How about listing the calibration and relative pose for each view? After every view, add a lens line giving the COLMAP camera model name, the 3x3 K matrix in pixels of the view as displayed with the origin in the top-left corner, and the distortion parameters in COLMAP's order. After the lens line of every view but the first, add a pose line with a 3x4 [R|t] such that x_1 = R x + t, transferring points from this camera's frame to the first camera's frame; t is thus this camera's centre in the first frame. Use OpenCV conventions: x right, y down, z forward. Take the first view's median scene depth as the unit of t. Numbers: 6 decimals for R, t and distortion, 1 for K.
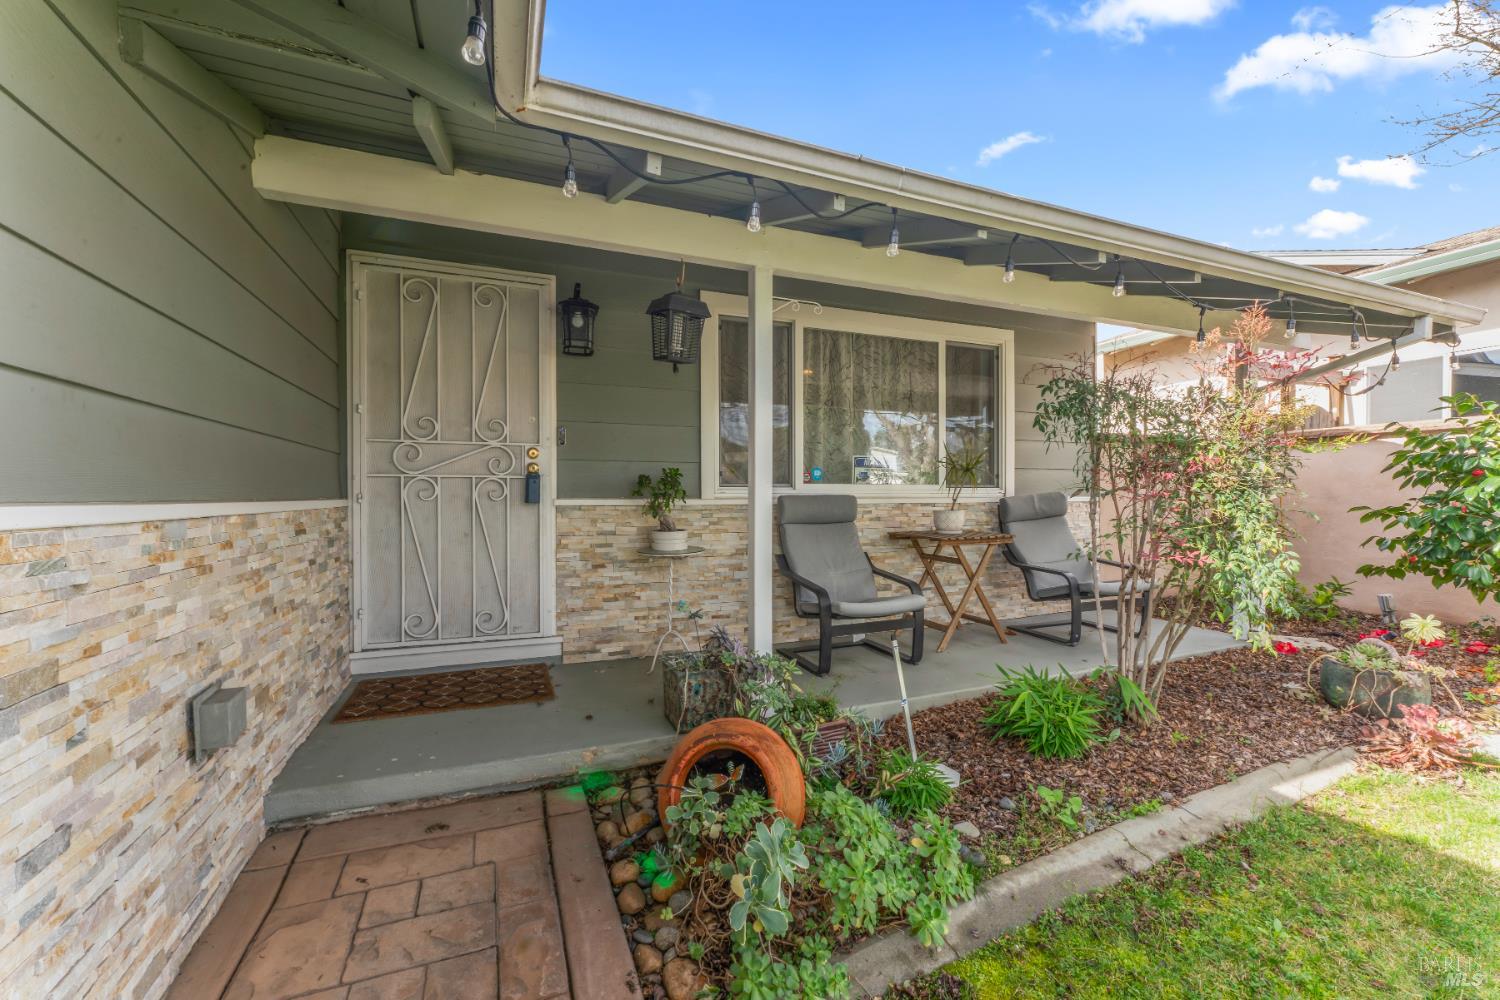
lens RADIAL K [[606.6, 0, 750.0], [0, 606.6, 500.0], [0, 0, 1]] dist [-0.000567, -0.000111]
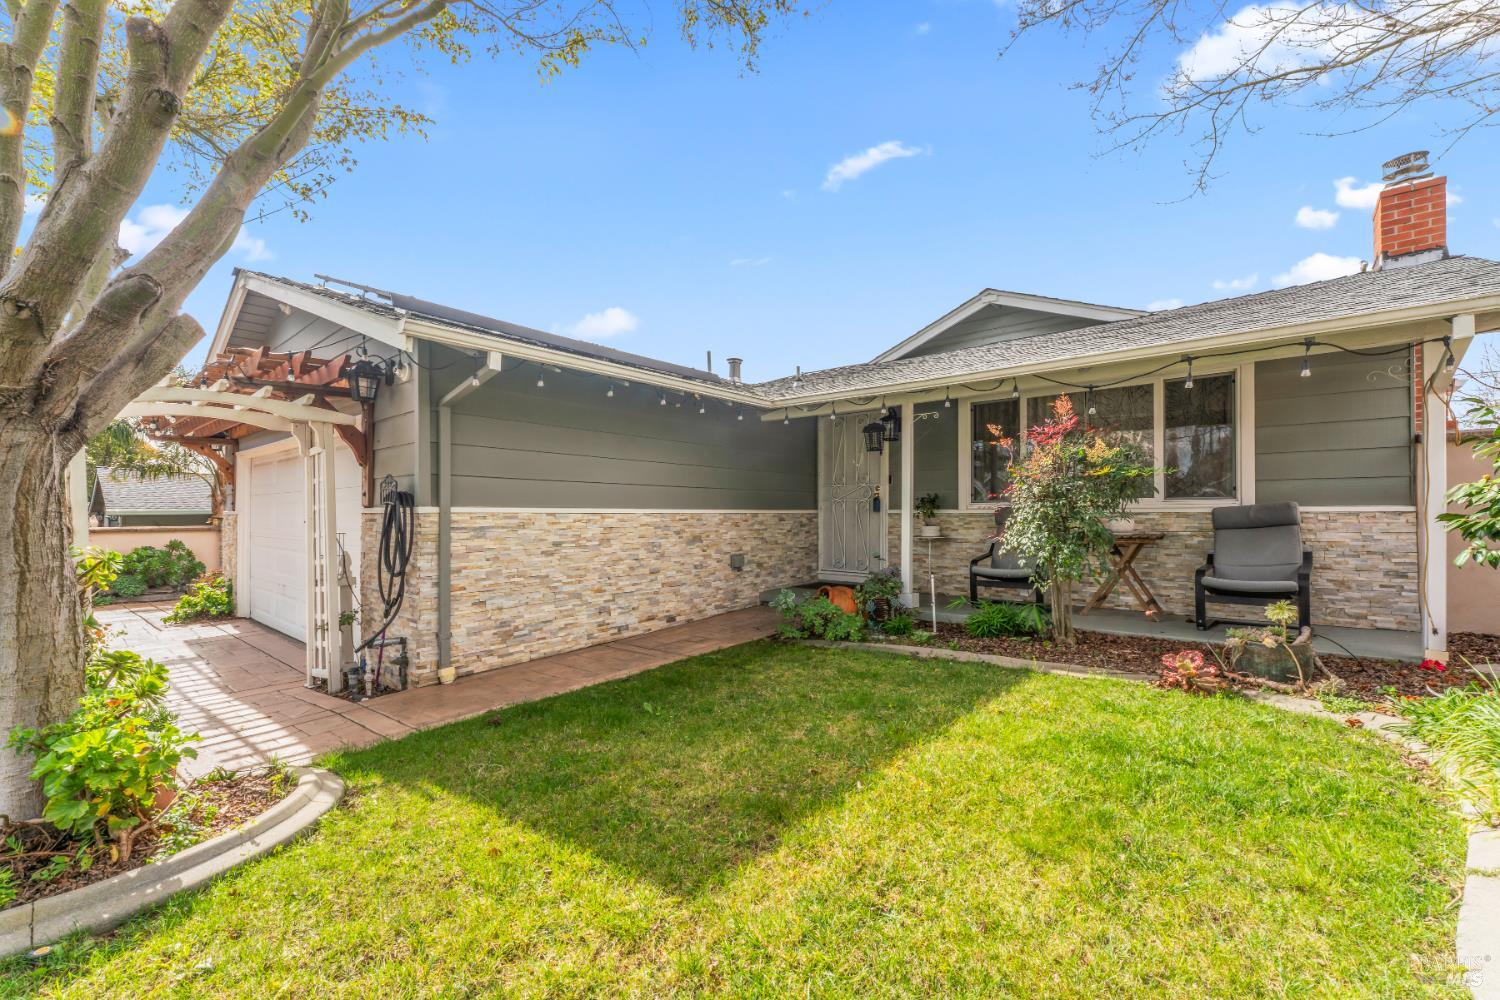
lens RADIAL K [[637.4, 0, 750.0], [0, 637.4, 500.0], [0, 0, 1]] dist [-0.000005, 0.000001]
pose [[0.449522, -0.018347, -0.893081, 1.469332], [-0.005589, 0.999712, -0.023351, 0.019138], [0.893252, 0.015488, 0.449289, -0.427108]]
